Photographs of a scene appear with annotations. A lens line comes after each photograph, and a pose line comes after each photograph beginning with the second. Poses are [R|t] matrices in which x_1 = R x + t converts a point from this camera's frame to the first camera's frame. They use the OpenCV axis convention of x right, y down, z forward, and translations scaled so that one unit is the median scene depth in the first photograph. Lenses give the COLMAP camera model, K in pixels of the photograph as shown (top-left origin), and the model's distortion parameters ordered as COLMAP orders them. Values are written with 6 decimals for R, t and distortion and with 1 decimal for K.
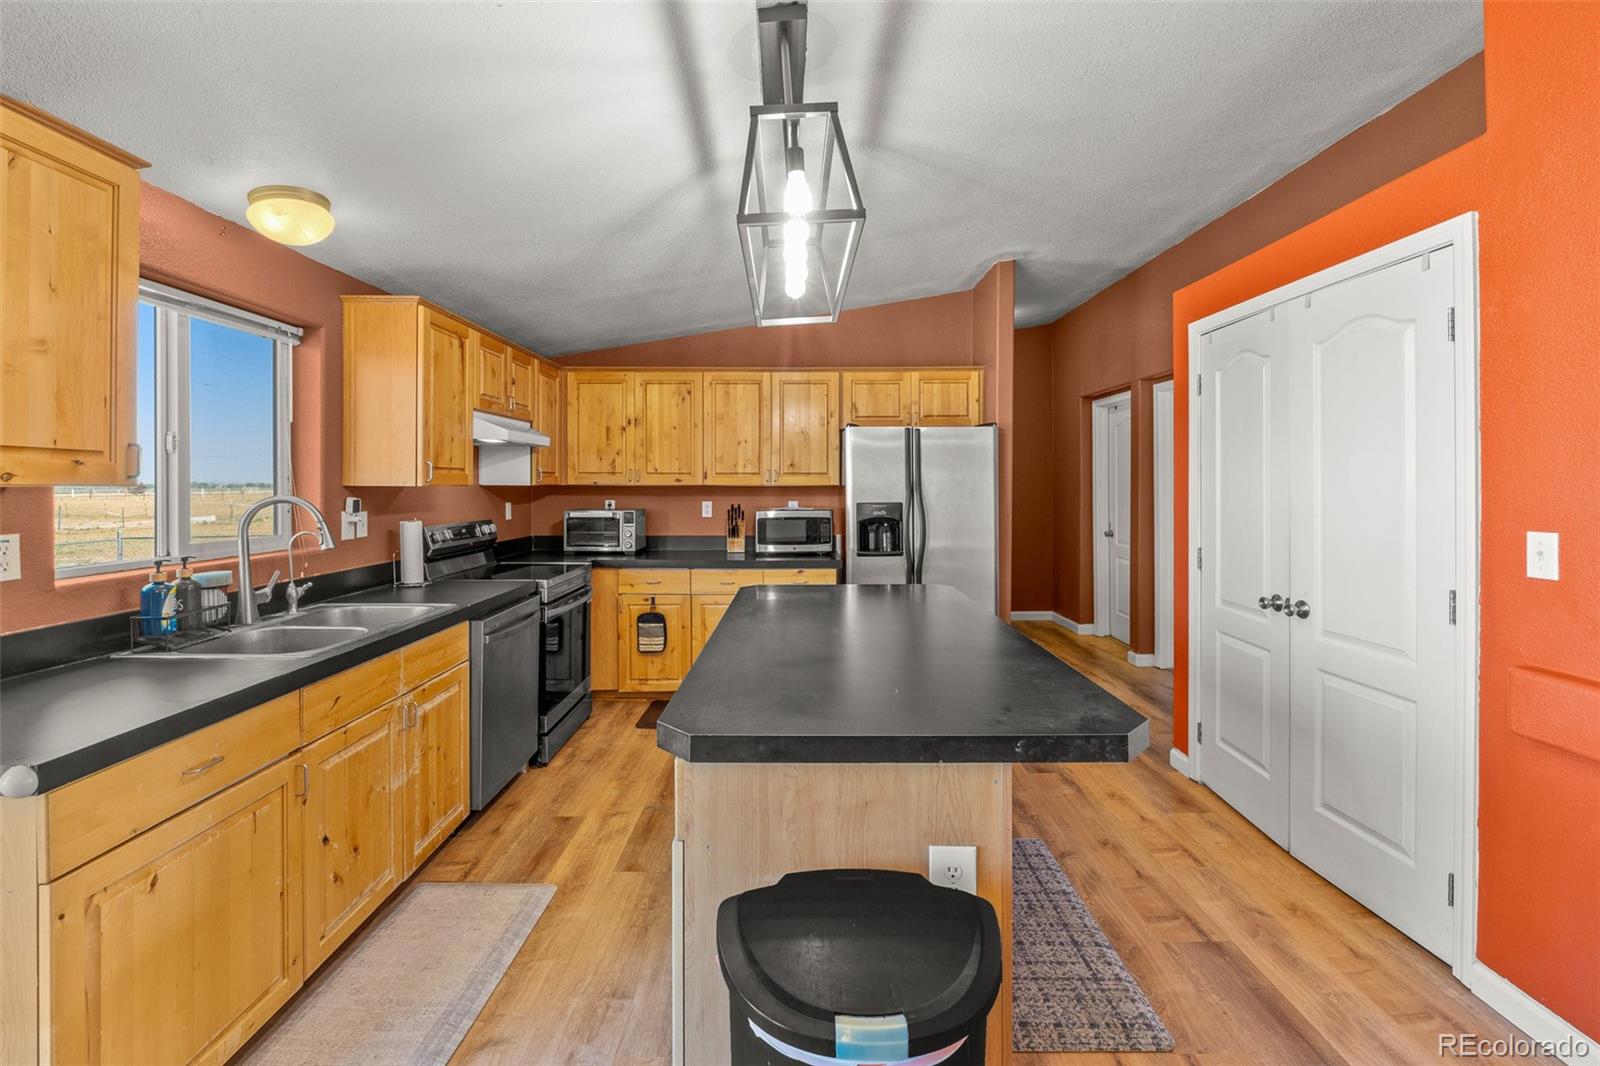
lens RADIAL K [[685.3, 0, 802.0], [0, 685.3, 484.8], [0, 0, 1]] dist [-0.006547, -0.000129]
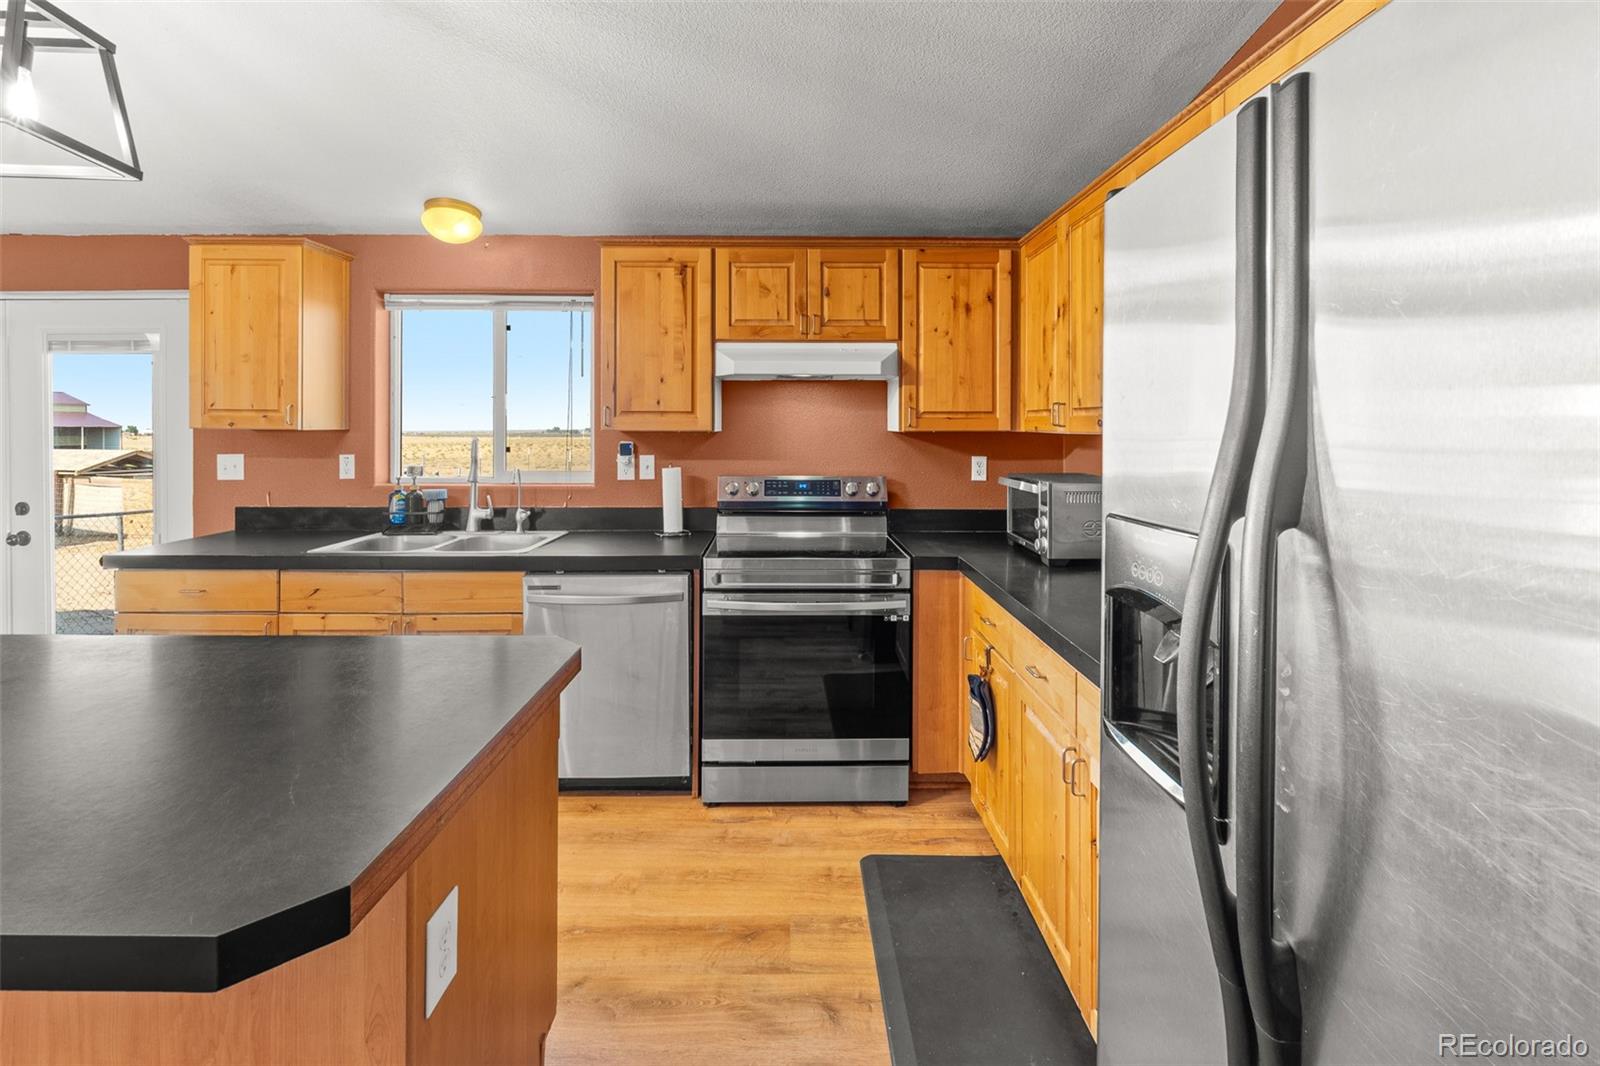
lens RADIAL K [[708.6, 0, 801.1], [0, 708.6, 431.0], [0, 0, 1]] dist [-0.006315, -0.000151]
pose [[0.011209, 0.006084, -0.999919, 0.369434], [-0.004636, 0.999971, 0.006033, -0.004670], [0.999926, 0.004568, 0.011237, 1.012252]]
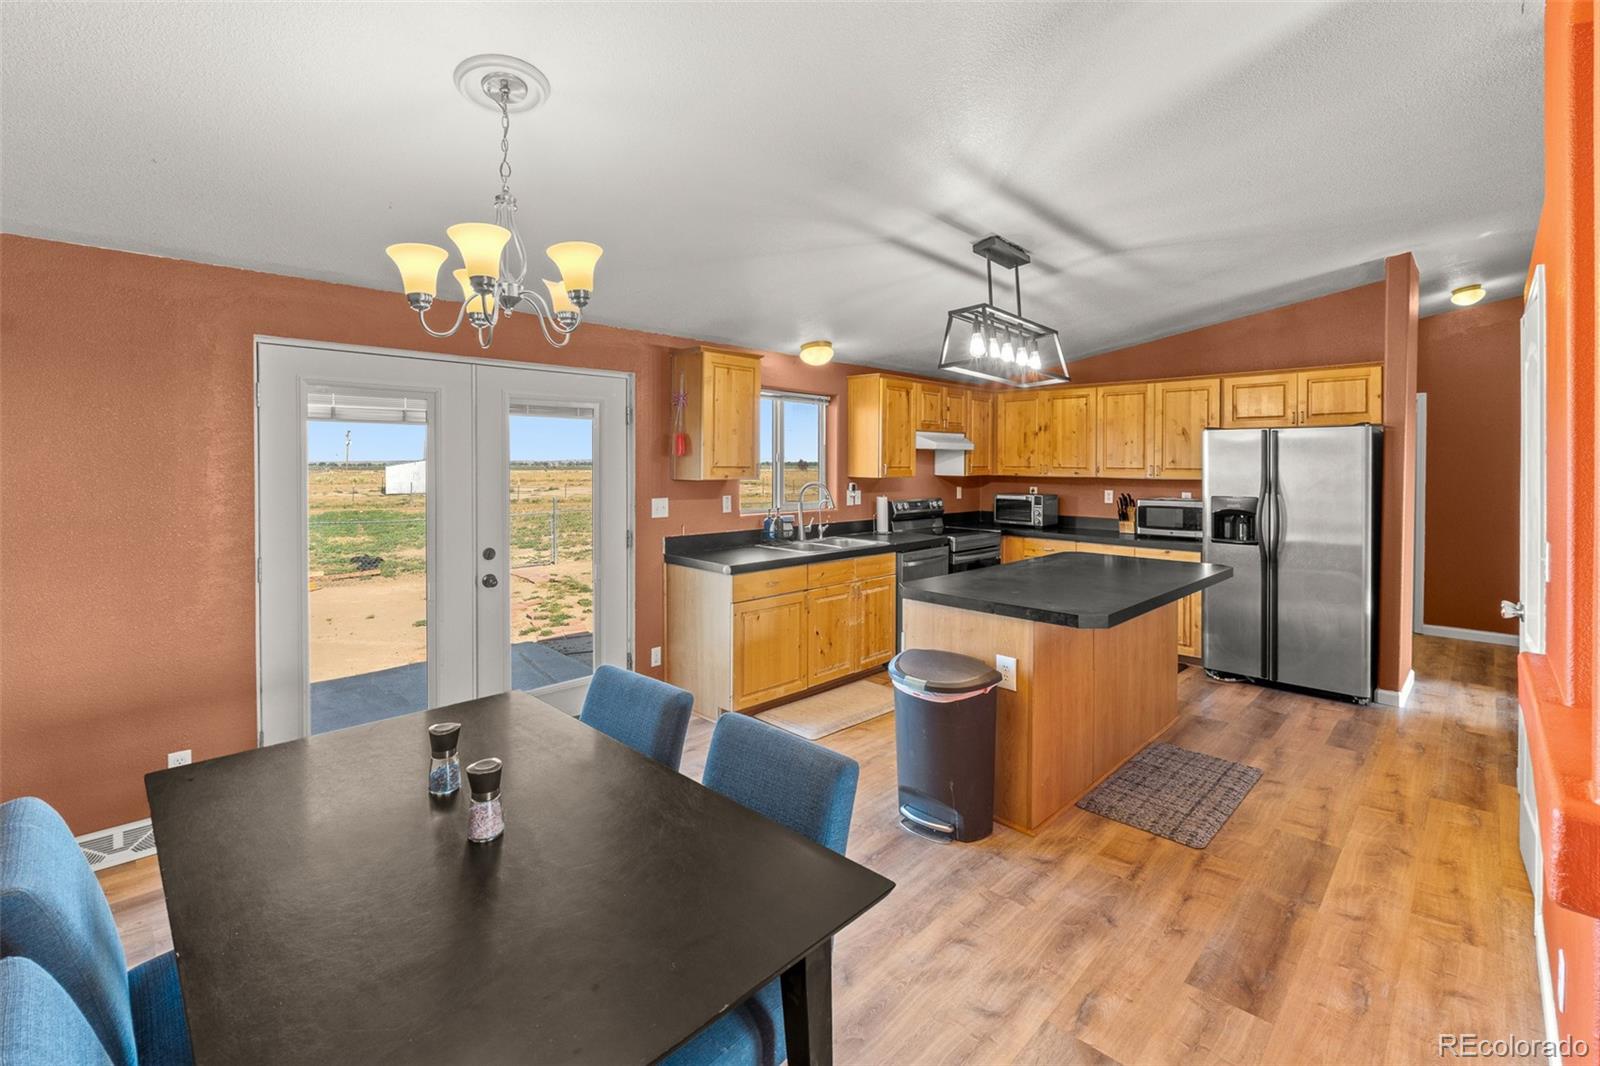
lens RADIAL K [[698.2, 0, 796.7], [0, 698.2, 465.3], [0, 0, 1]] dist [-0.003599, -0.000019]
pose [[0.708974, 0.007042, -0.705199, 0.466794], [-0.006928, 0.999971, 0.003021, -0.027675], [0.705200, 0.002744, 0.709003, -0.370900]]
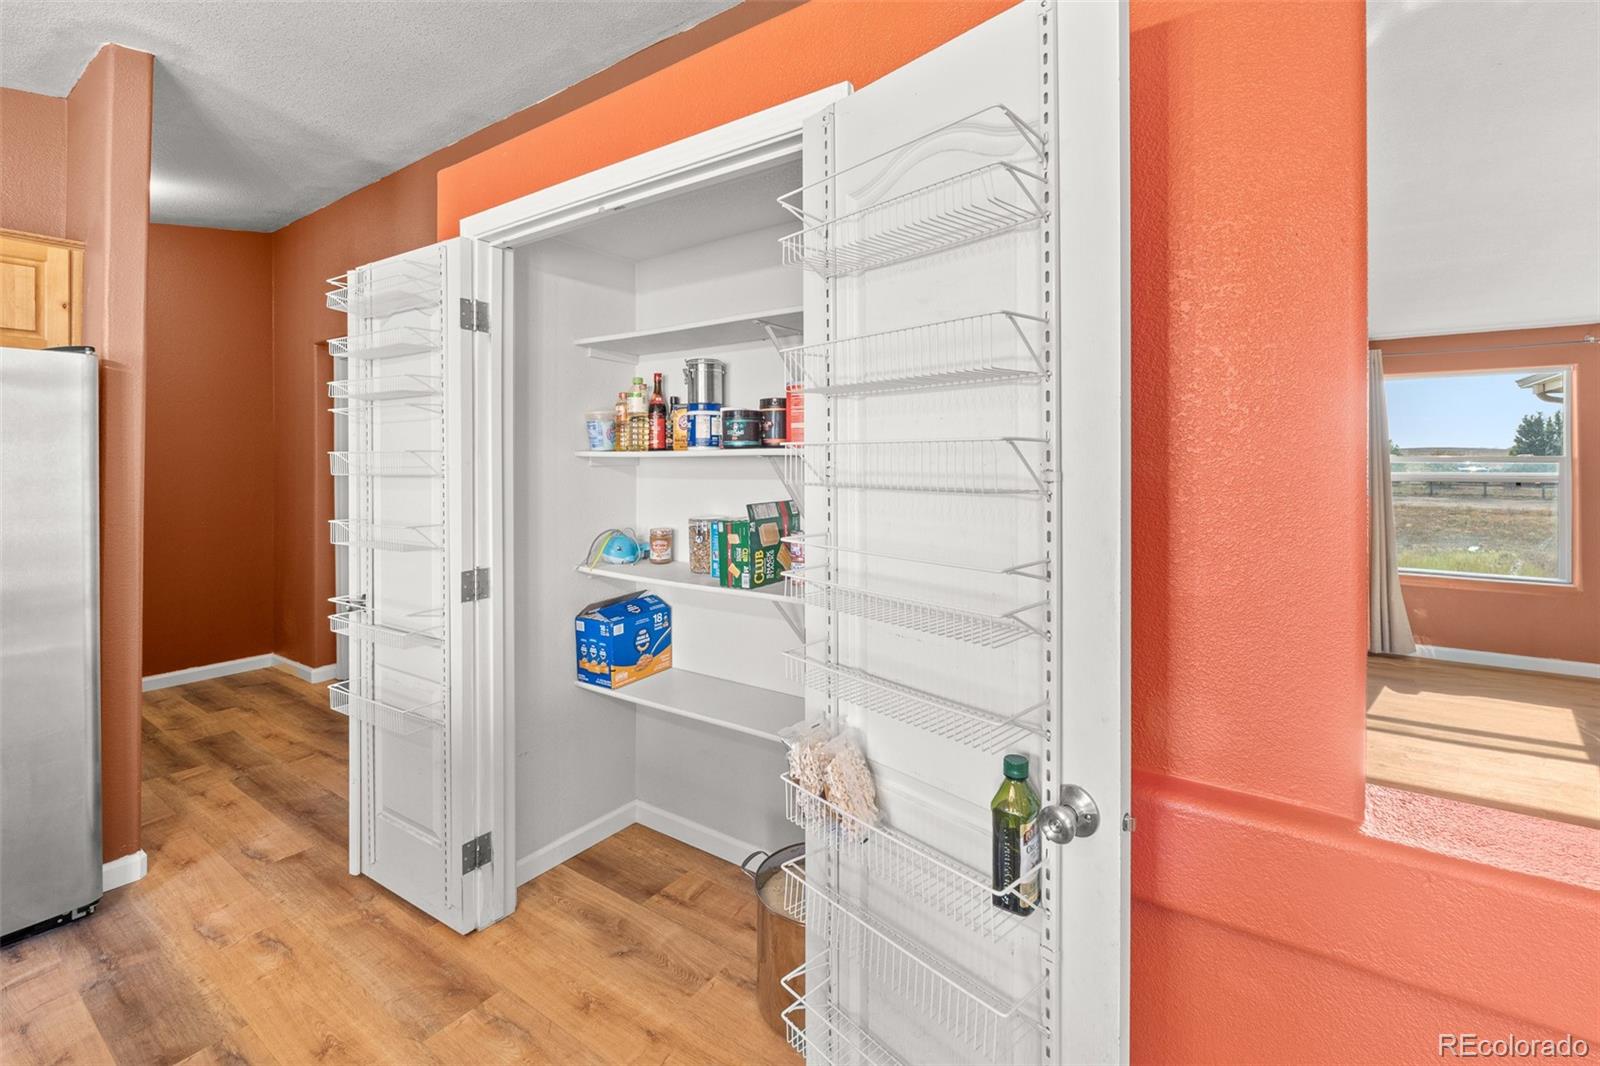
lens RADIAL K [[704.4, 0, 805.0], [0, 704.4, 471.0], [0, 0, 1]] dist [-0.006952, 0.001025]
pose [[0.573793, -0.005499, 0.818982, 0.186074], [-0.001168, 0.999971, 0.007532, -0.004567], [-0.818999, -0.005279, 0.573770, 0.314307]]
